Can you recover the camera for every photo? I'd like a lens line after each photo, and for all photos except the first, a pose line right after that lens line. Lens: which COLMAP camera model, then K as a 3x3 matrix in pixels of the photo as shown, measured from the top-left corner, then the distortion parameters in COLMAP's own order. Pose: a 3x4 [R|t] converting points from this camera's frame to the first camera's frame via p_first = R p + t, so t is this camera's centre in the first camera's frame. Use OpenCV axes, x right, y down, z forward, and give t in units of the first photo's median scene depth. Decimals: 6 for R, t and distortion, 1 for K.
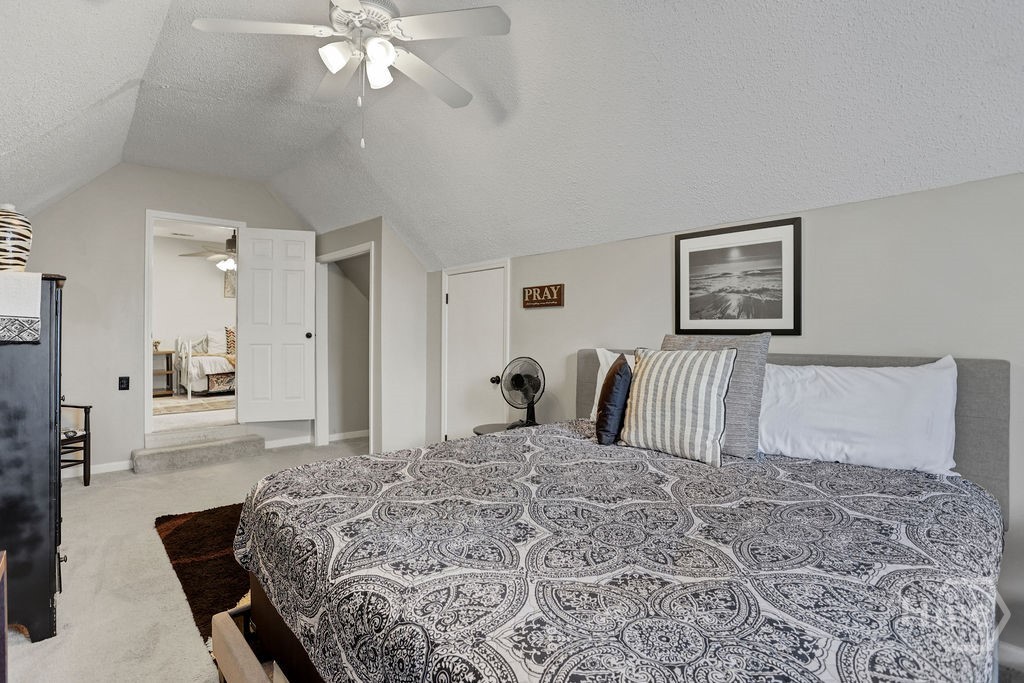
lens RADIAL K [[510.7, 0, 510.8], [0, 510.7, 329.5], [0, 0, 1]] dist [-0.060216, 0.026554]
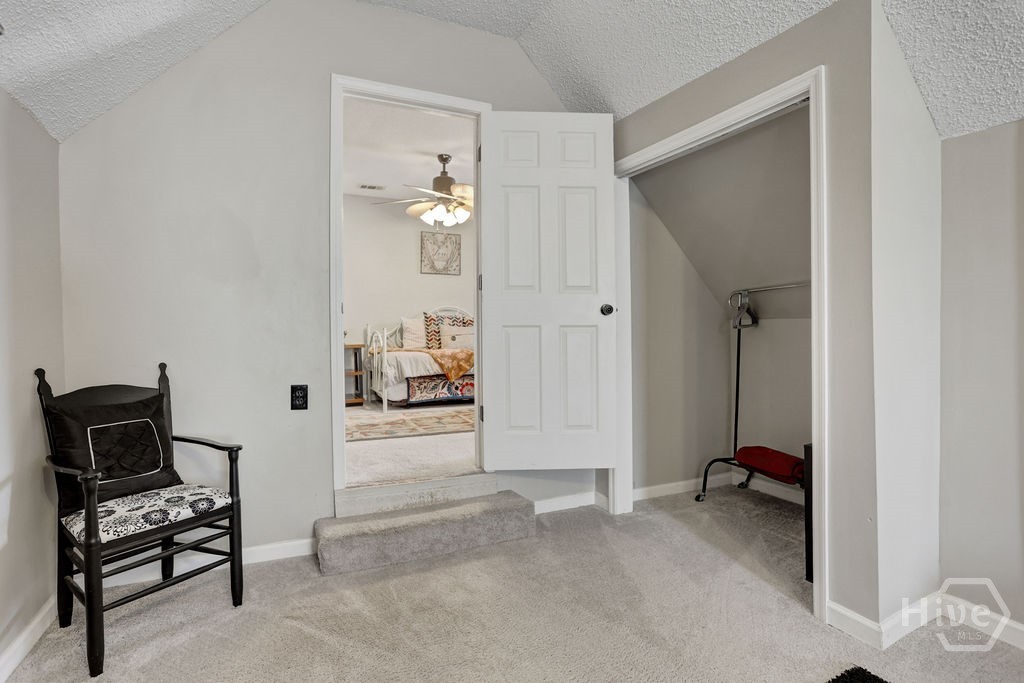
lens RADIAL K [[511.4, 0, 507.5], [0, 511.4, 342.1], [0, 0, 1]] dist [-0.069512, 0.026845]
pose [[0.958137, -0.001912, -0.286304, -0.332493], [0.008956, 0.999689, 0.023295, 0.031296], [0.286170, -0.024884, 0.957856, 0.444355]]
